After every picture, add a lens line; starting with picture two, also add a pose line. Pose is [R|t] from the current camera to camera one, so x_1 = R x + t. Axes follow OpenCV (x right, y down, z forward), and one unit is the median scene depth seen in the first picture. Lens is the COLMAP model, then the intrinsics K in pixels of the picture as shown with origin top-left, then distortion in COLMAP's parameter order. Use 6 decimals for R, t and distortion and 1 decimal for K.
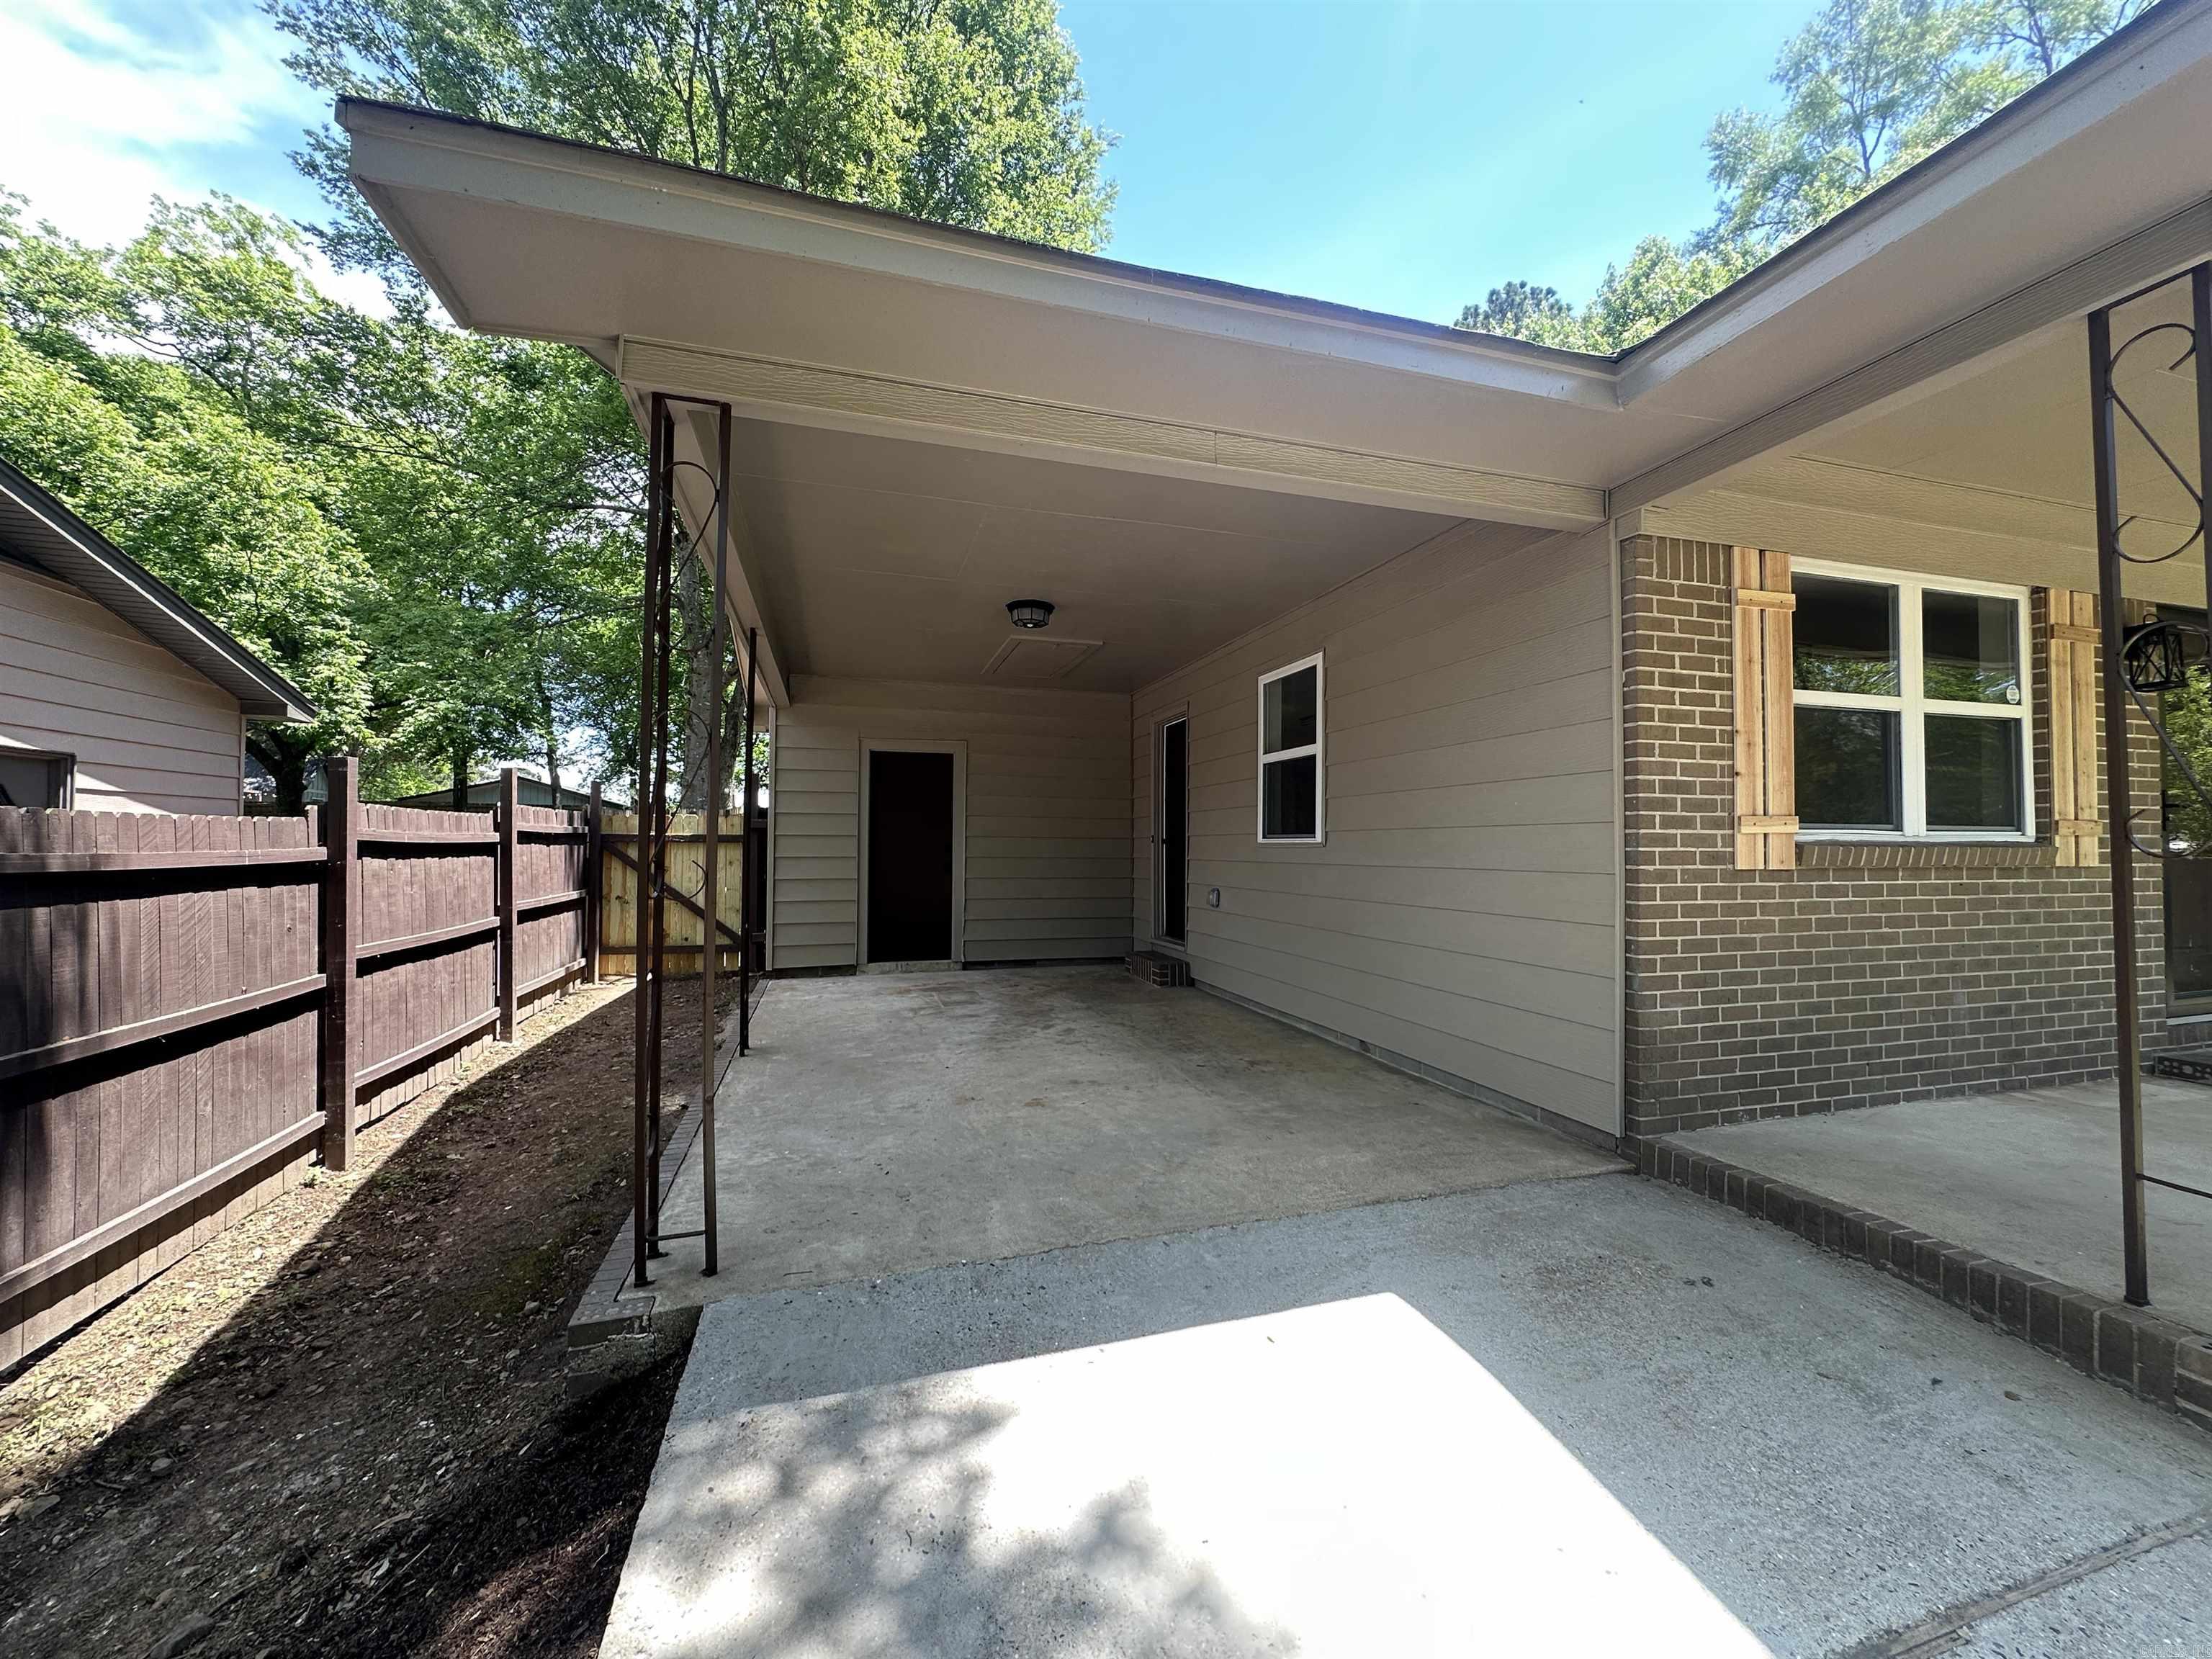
lens RADIAL K [[889.1, 0, 1118.2], [0, 889.1, 826.3], [0, 0, 1]] dist [0.010741, 0.000347]
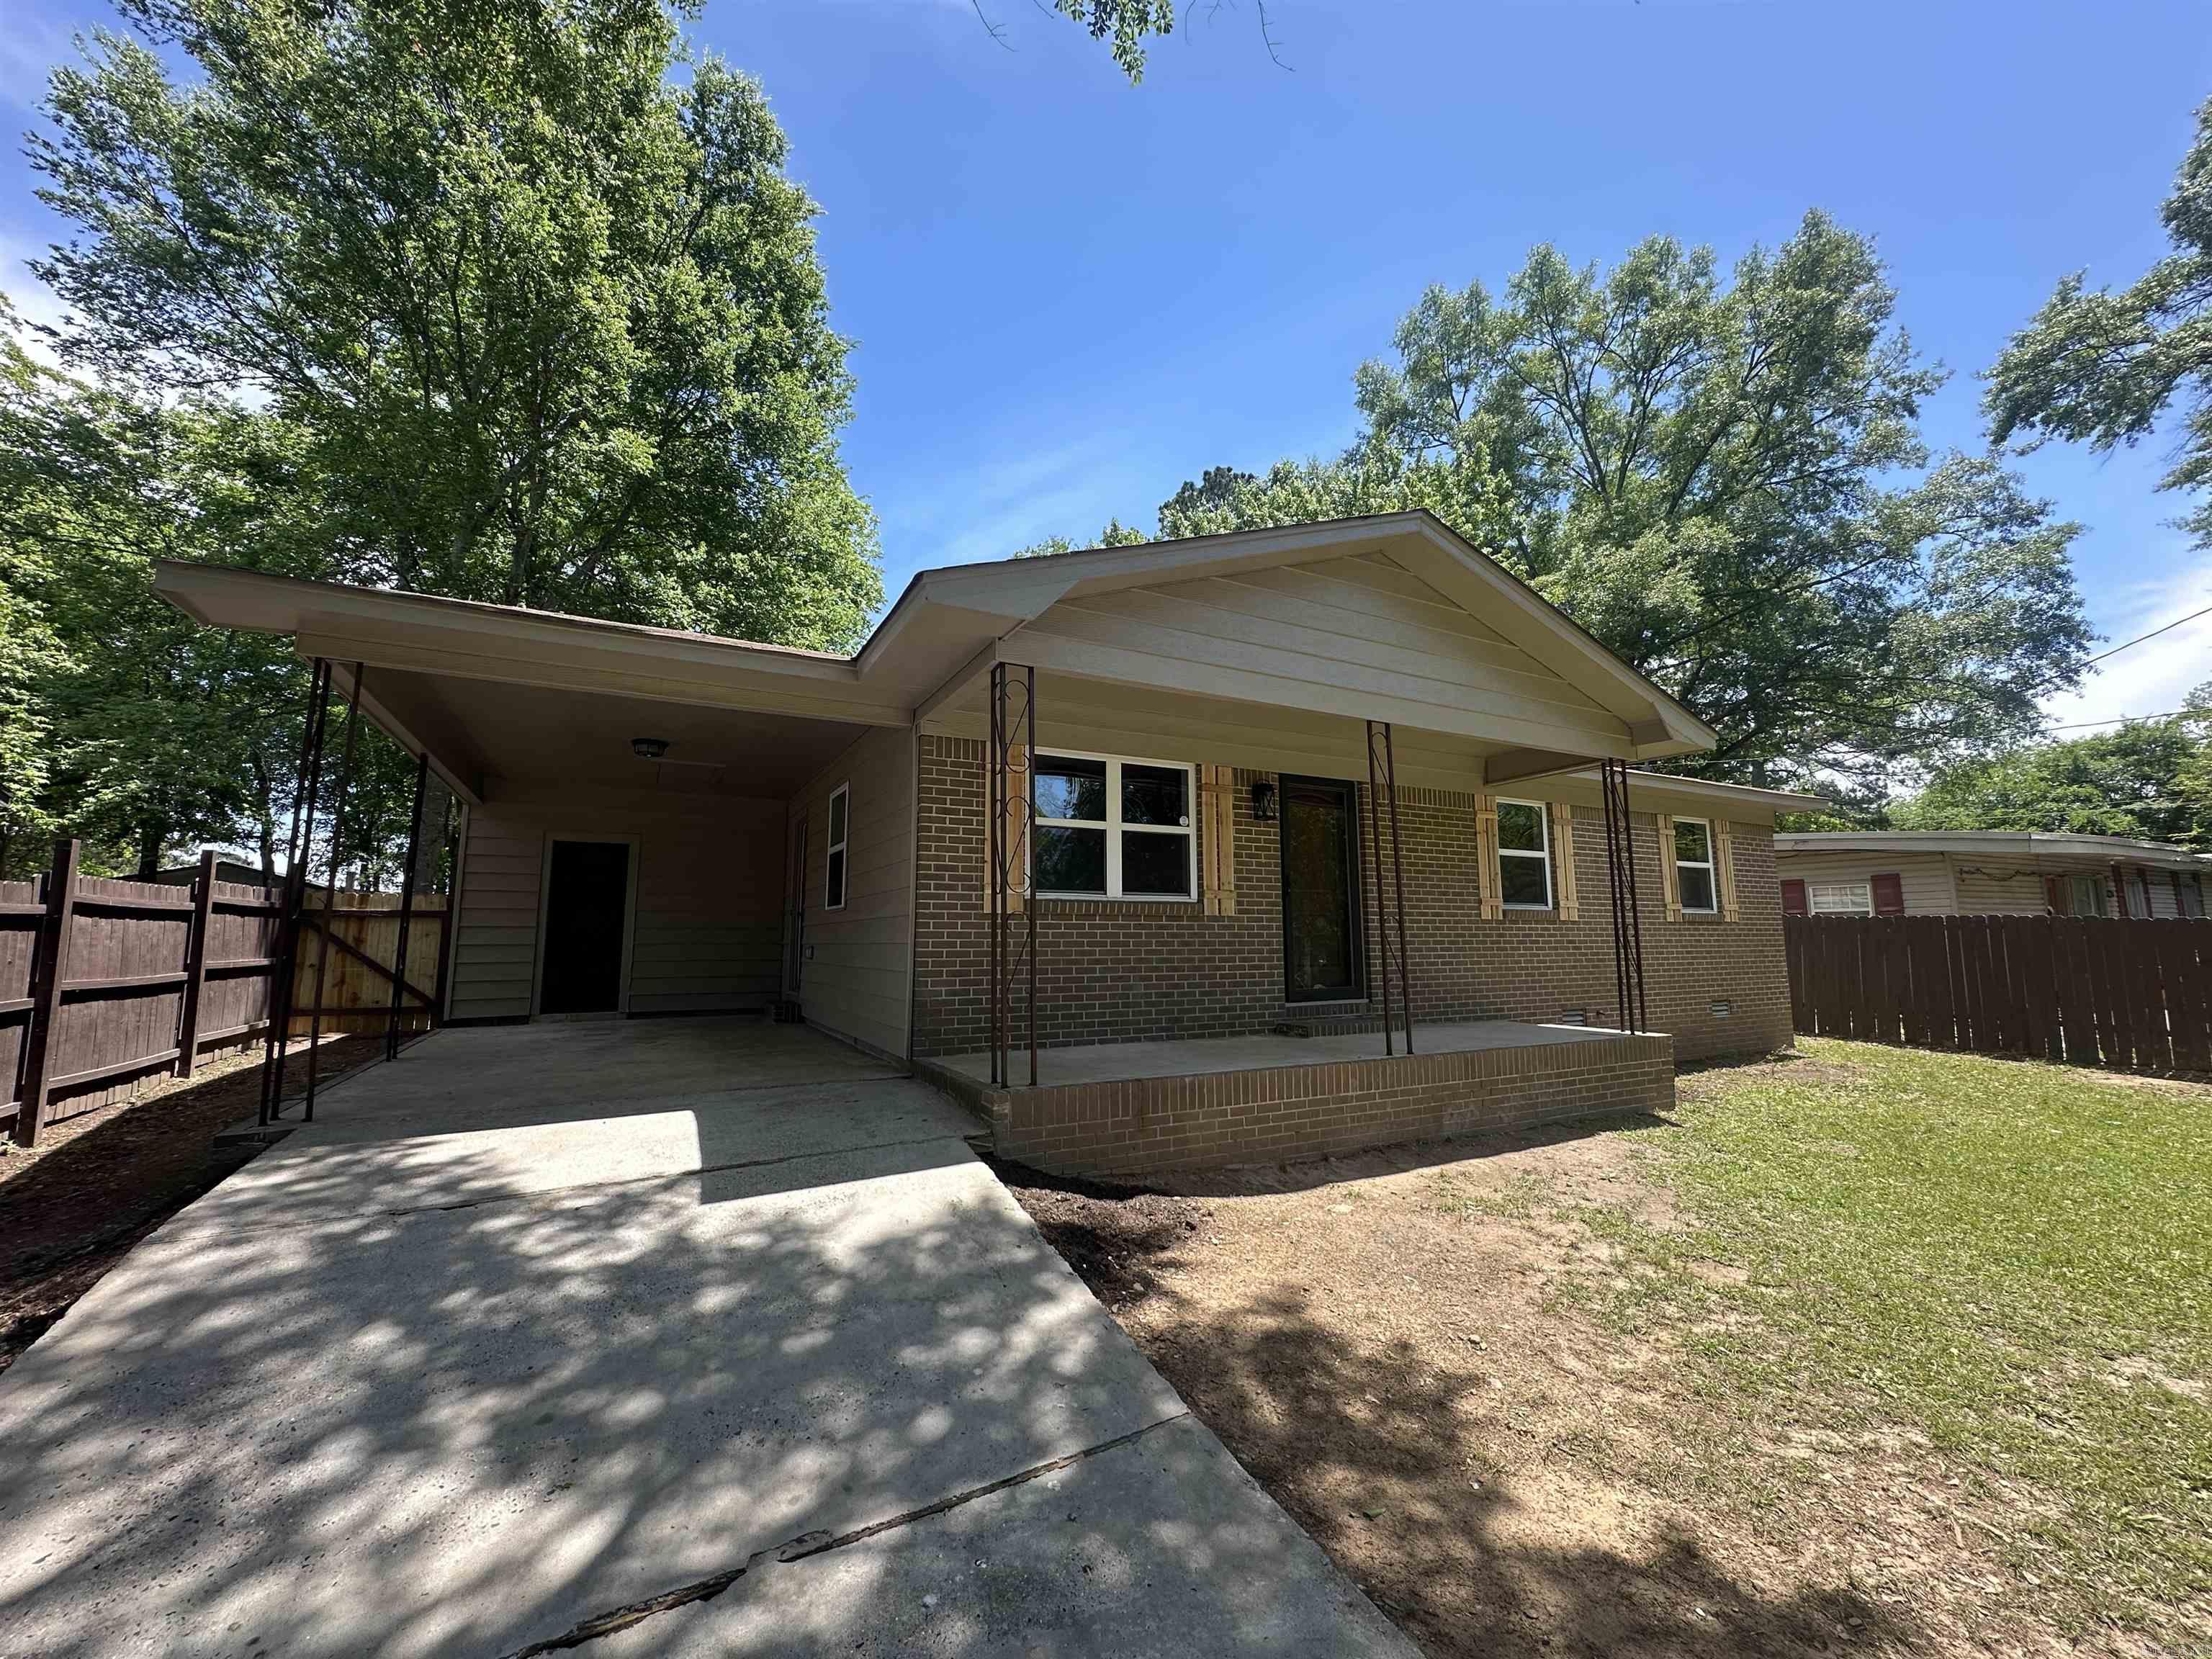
lens RADIAL K [[891.3, 0, 1110.9], [0, 891.3, 826.2], [0, 0, 1]] dist [-0.001909, 0.004082]
pose [[0.981670, 0.018863, 0.189652, 0.278131], [0.001058, 0.994536, -0.104390, 0.029014], [-0.190585, 0.102677, 0.976286, -0.405936]]
